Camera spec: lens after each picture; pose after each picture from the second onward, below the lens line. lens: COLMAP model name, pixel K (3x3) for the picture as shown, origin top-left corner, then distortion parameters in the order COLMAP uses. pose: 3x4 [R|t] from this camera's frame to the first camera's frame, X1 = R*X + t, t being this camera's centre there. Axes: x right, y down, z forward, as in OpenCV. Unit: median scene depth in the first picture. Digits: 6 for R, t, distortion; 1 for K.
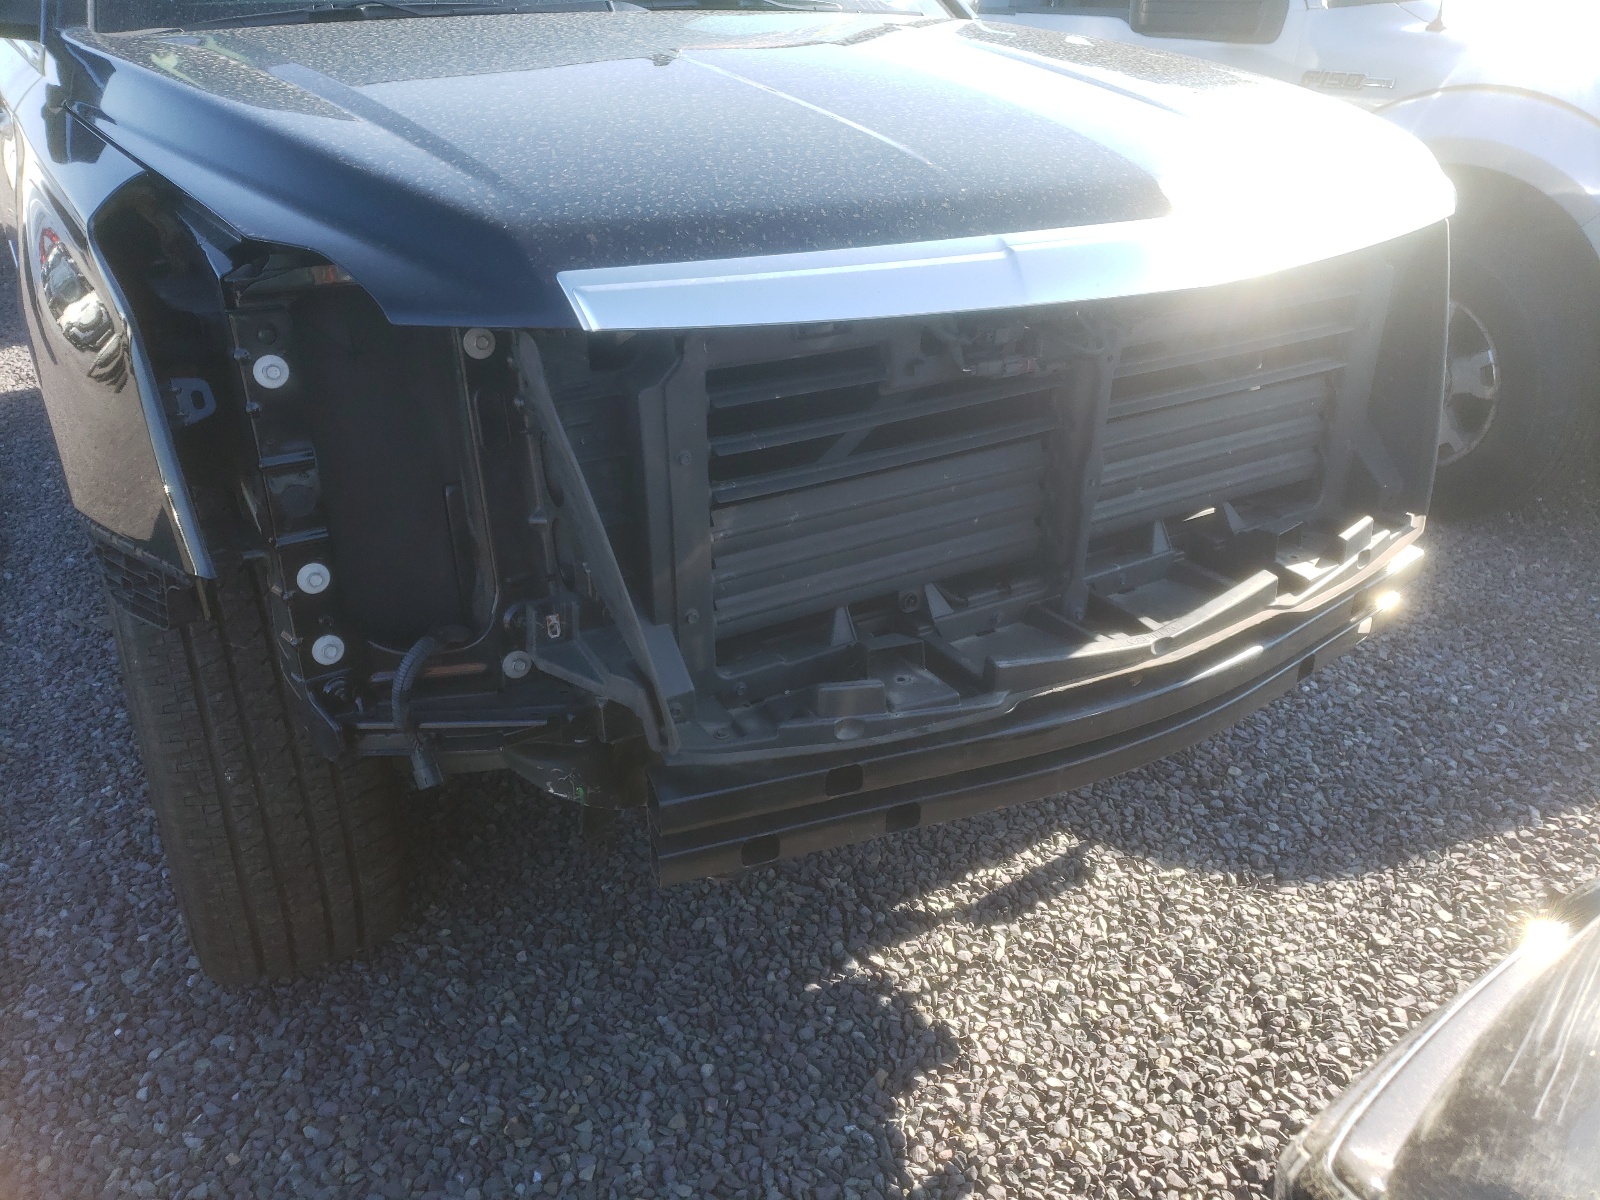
lens RADIAL K [[1224.4, 0, 805.1], [0, 1224.4, 603.6], [0, 0, 1]] dist [-0.003438, 0.009122]
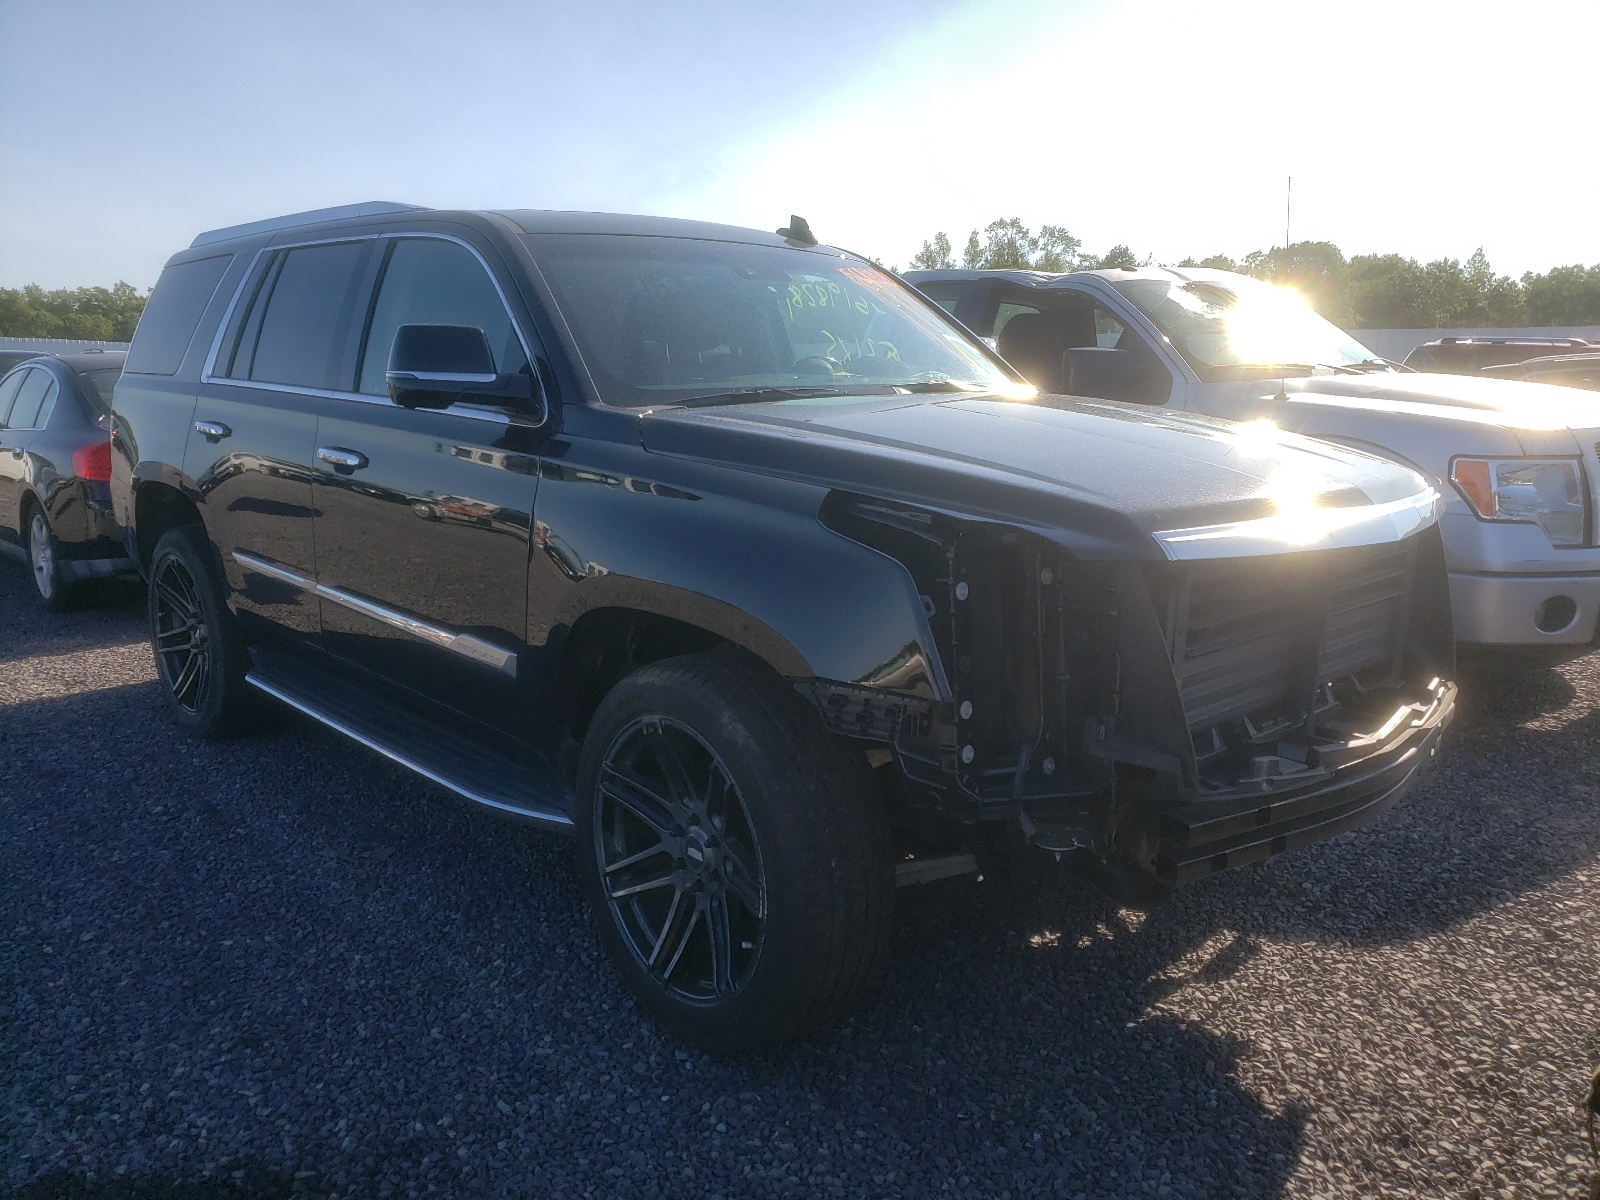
lens RADIAL K [[1224.4, 0, 794.6], [0, 1224.4, 598.6], [0, 0, 1]] dist [-0.003438, 0.009122]
pose [[0.979777, -0.020648, 0.199024, -0.671019], [0.069495, 0.967858, -0.241704, 0.153643], [-0.187636, 0.250647, 0.949720, -0.422468]]
